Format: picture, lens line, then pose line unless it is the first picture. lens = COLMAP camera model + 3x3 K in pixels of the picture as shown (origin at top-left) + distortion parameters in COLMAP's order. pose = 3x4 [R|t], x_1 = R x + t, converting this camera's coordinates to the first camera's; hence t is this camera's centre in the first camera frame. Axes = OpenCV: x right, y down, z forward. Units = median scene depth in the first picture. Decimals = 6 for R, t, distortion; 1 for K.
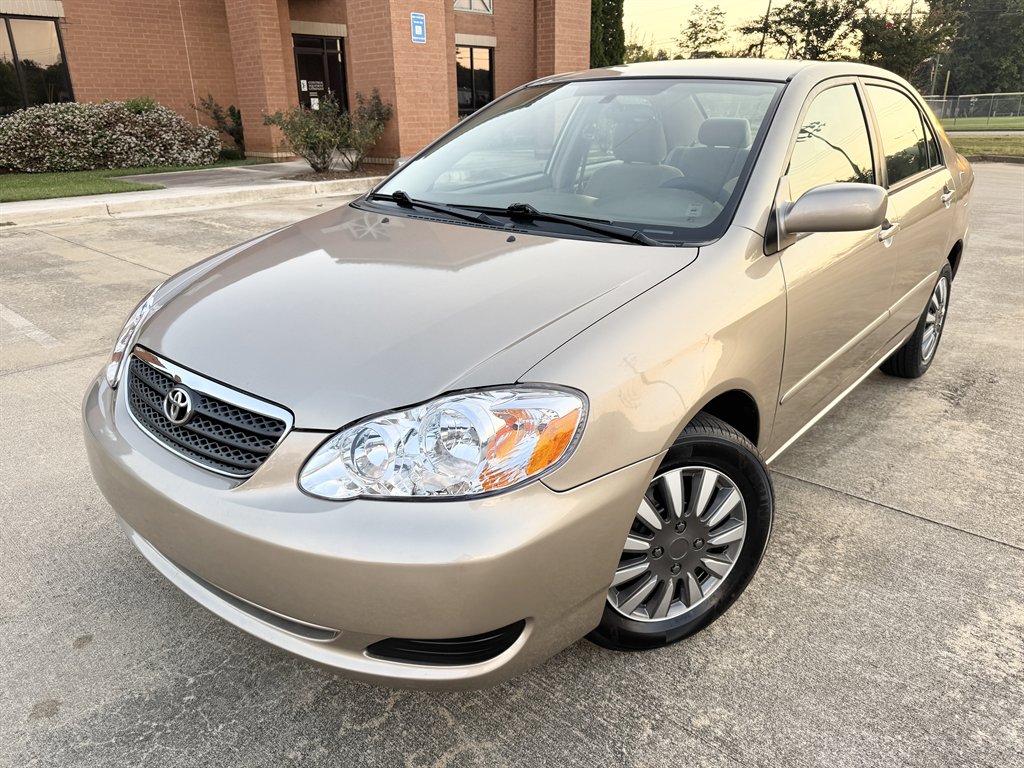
lens RADIAL K [[726.6, 0, 513.5], [0, 726.6, 376.3], [0, 0, 1]] dist [0.018034, -0.021733]
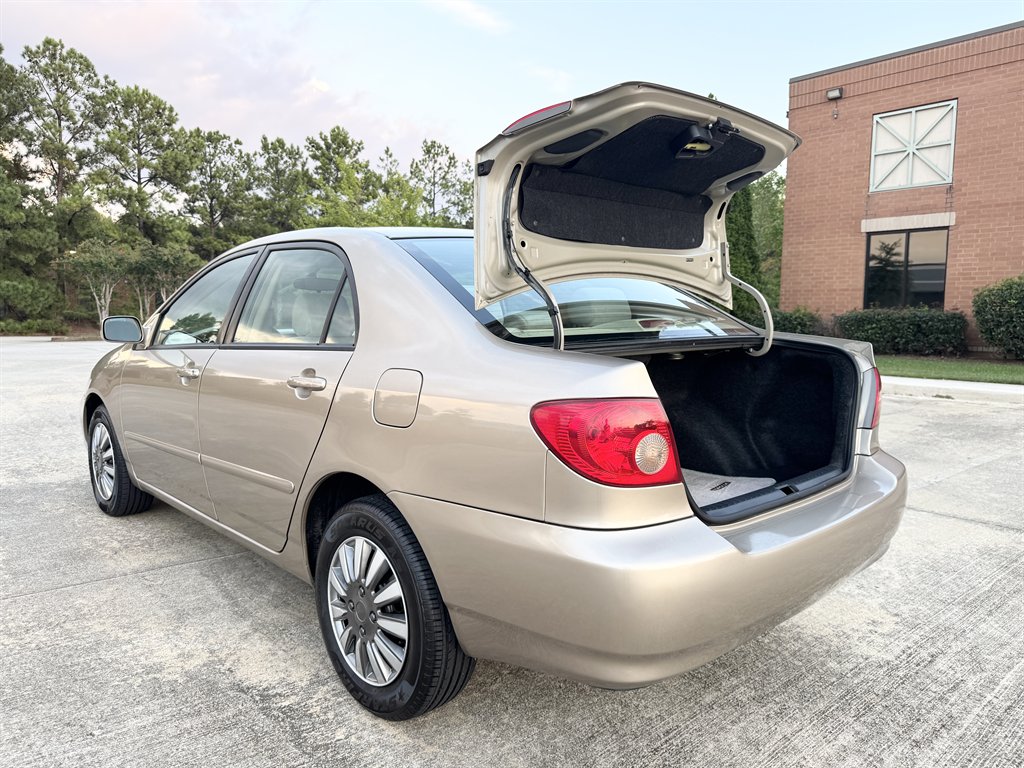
lens RADIAL K [[726.6, 0, 514.8], [0, 726.6, 384.2], [0, 0, 1]] dist [0.018034, -0.021733]
pose [[-0.114253, 0.107548, -0.987613, 1.547955], [-0.350180, 0.925956, 0.141345, -0.508989], [0.929688, 0.361992, -0.068132, 1.517879]]
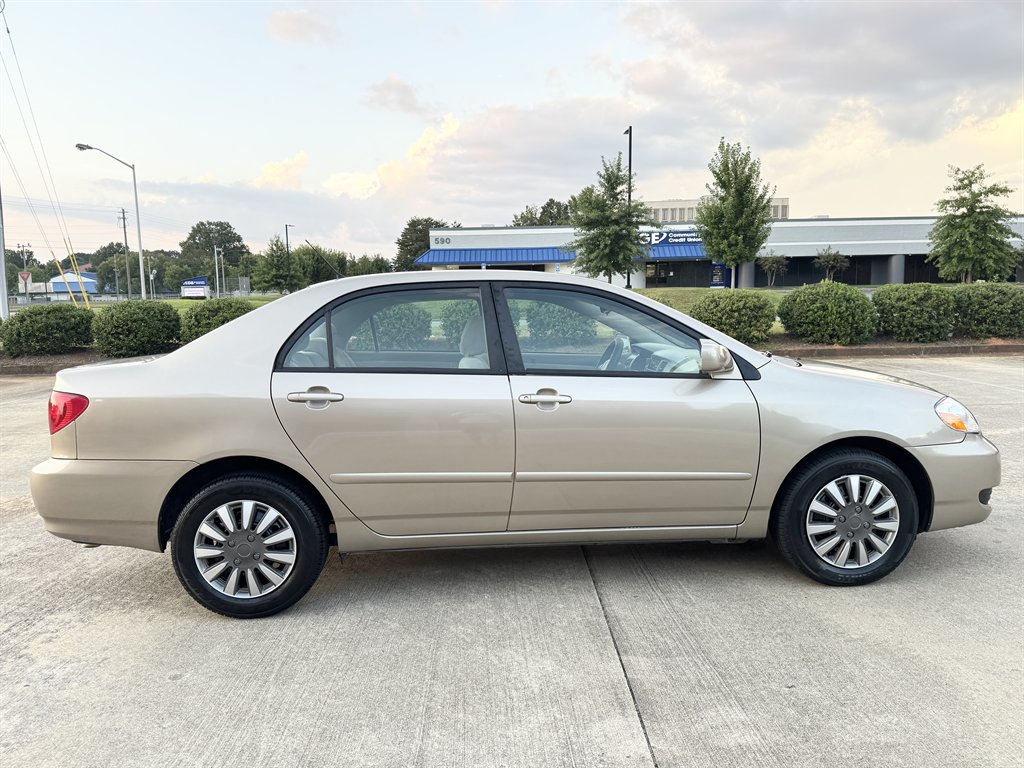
lens RADIAL K [[726.6, 0, 510.1], [0, 726.6, 385.4], [0, 0, 1]] dist [0.018034, -0.021733]
pose [[-0.682989, -0.055058, 0.728351, -0.792394], [0.279123, 0.901804, 0.329910, -0.751303], [-0.674994, 0.428624, -0.600554, 2.079328]]
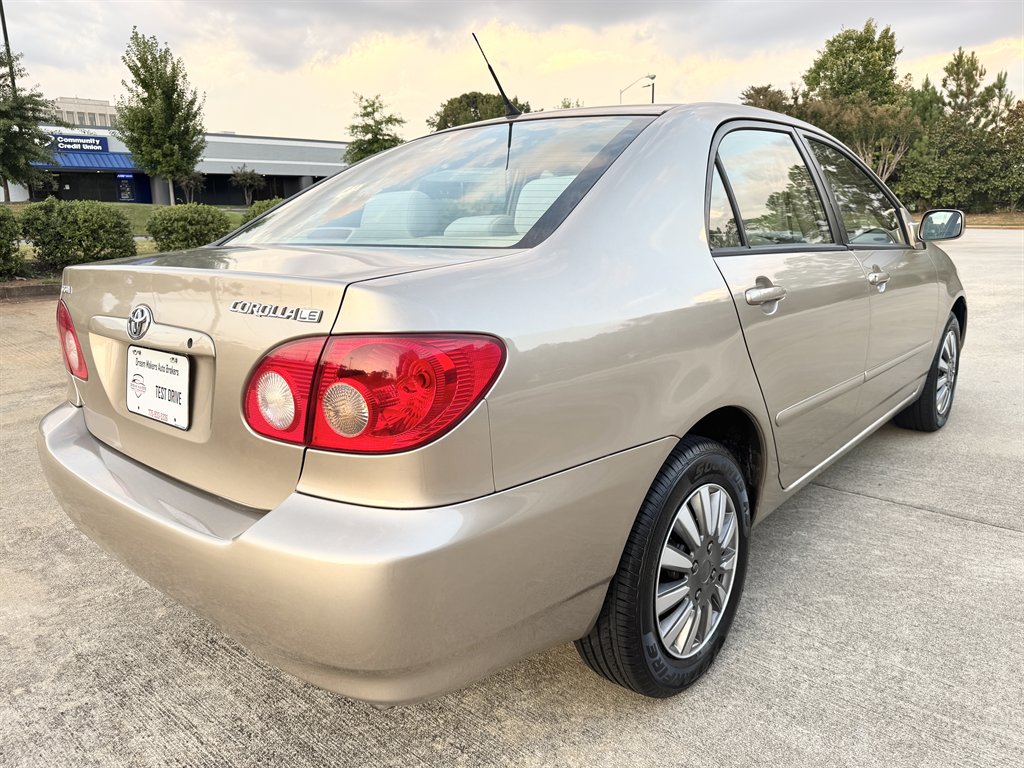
lens RADIAL K [[726.6, 0, 513.1], [0, 726.6, 384.6], [0, 0, 1]] dist [0.018034, -0.021733]
pose [[-0.999300, 0.027779, 0.025048, 0.480391], [0.036983, 0.833923, 0.550640, -0.767800], [-0.005592, 0.551181, -0.834367, 2.244764]]
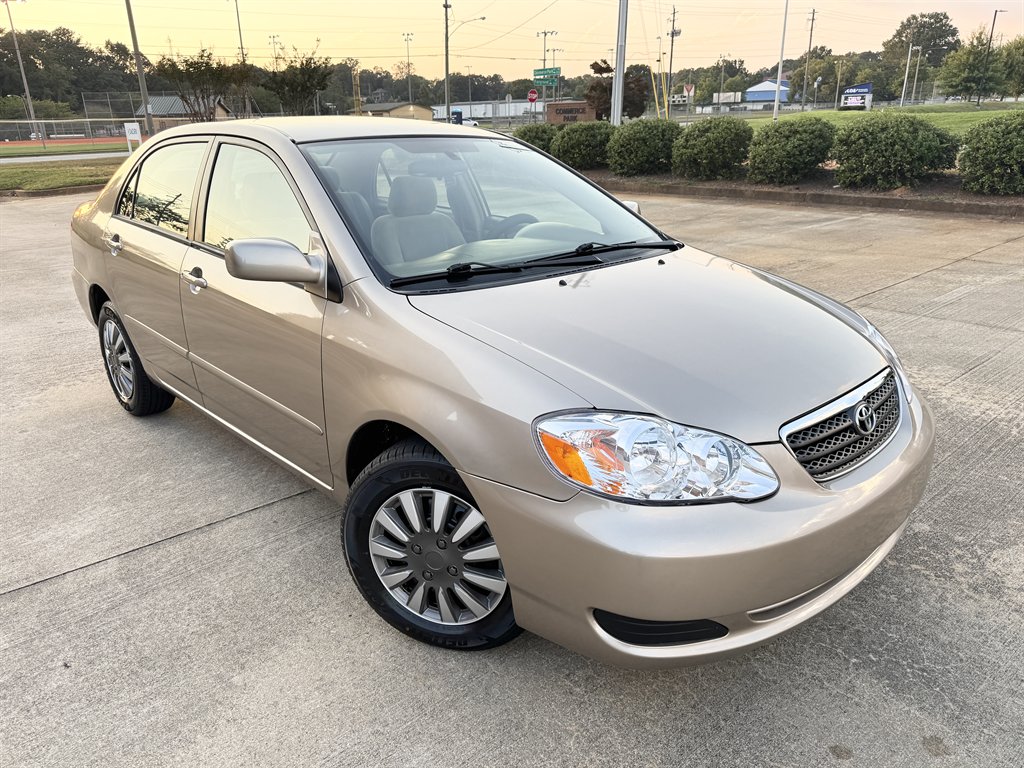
lens RADIAL K [[726.6, 0, 507.8], [0, 726.6, 381.9], [0, 0, 1]] dist [0.018034, -0.021733]
pose [[0.117952, -0.320111, 0.940009, -0.965939], [0.352748, 0.898385, 0.261674, -0.315779], [-0.928254, 0.300721, 0.218884, 0.747988]]
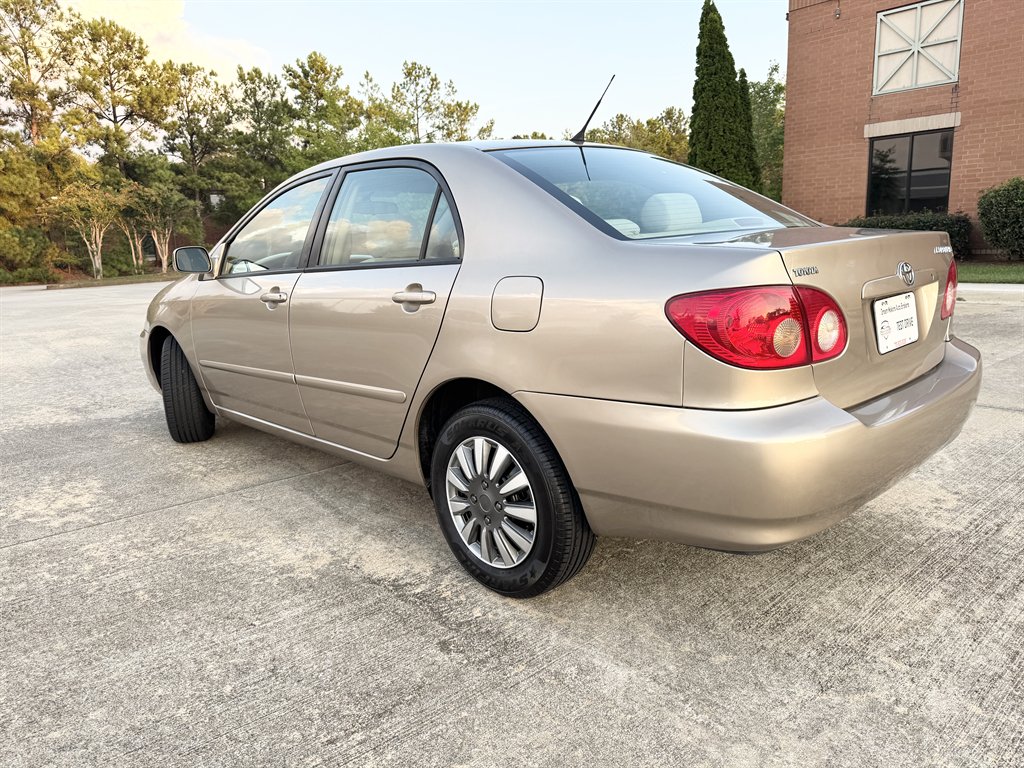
lens RADIAL K [[726.6, 0, 510.7], [0, 726.6, 382.1], [0, 0, 1]] dist [0.018034, -0.021733]
pose [[-0.101370, 0.205661, -0.973359, 1.611333], [-0.307213, 0.924109, 0.227249, -0.445951], [0.946226, 0.322065, -0.030495, 1.404973]]
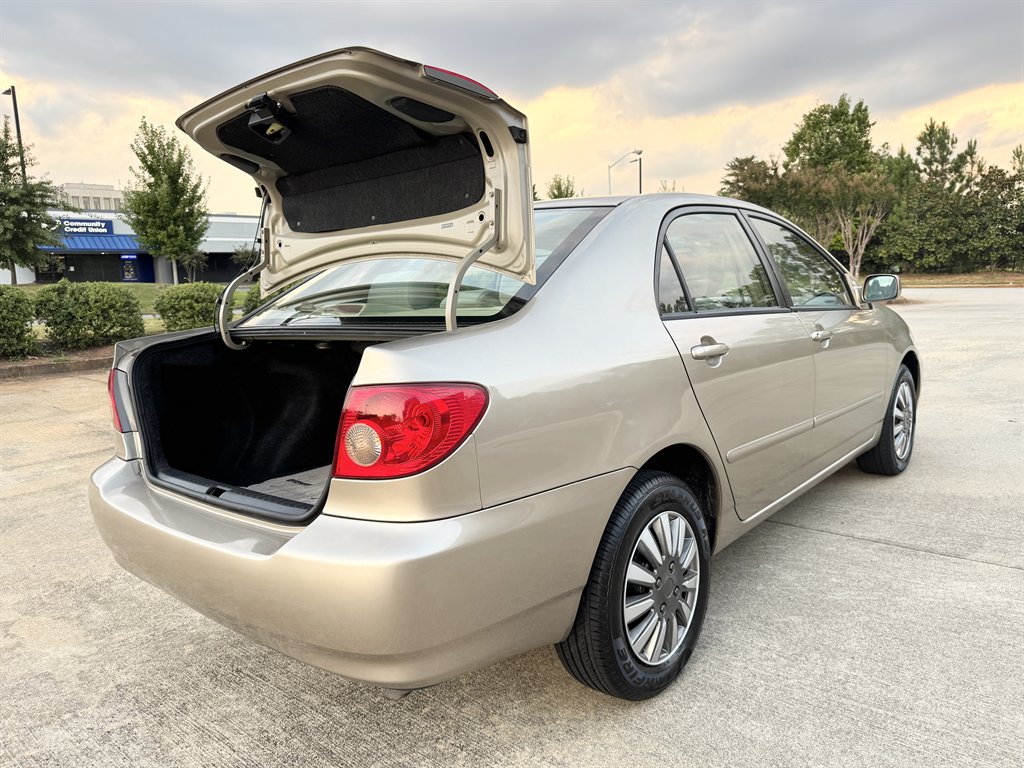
lens RADIAL K [[726.6, 0, 516.7], [0, 726.6, 389.1], [0, 0, 1]] dist [0.018034, -0.021733]
pose [[-0.998400, 0.054219, 0.016046, 0.463418], [0.055307, 0.877413, 0.476538, -0.814643], [0.011759, 0.476663, -0.879008, 2.359343]]
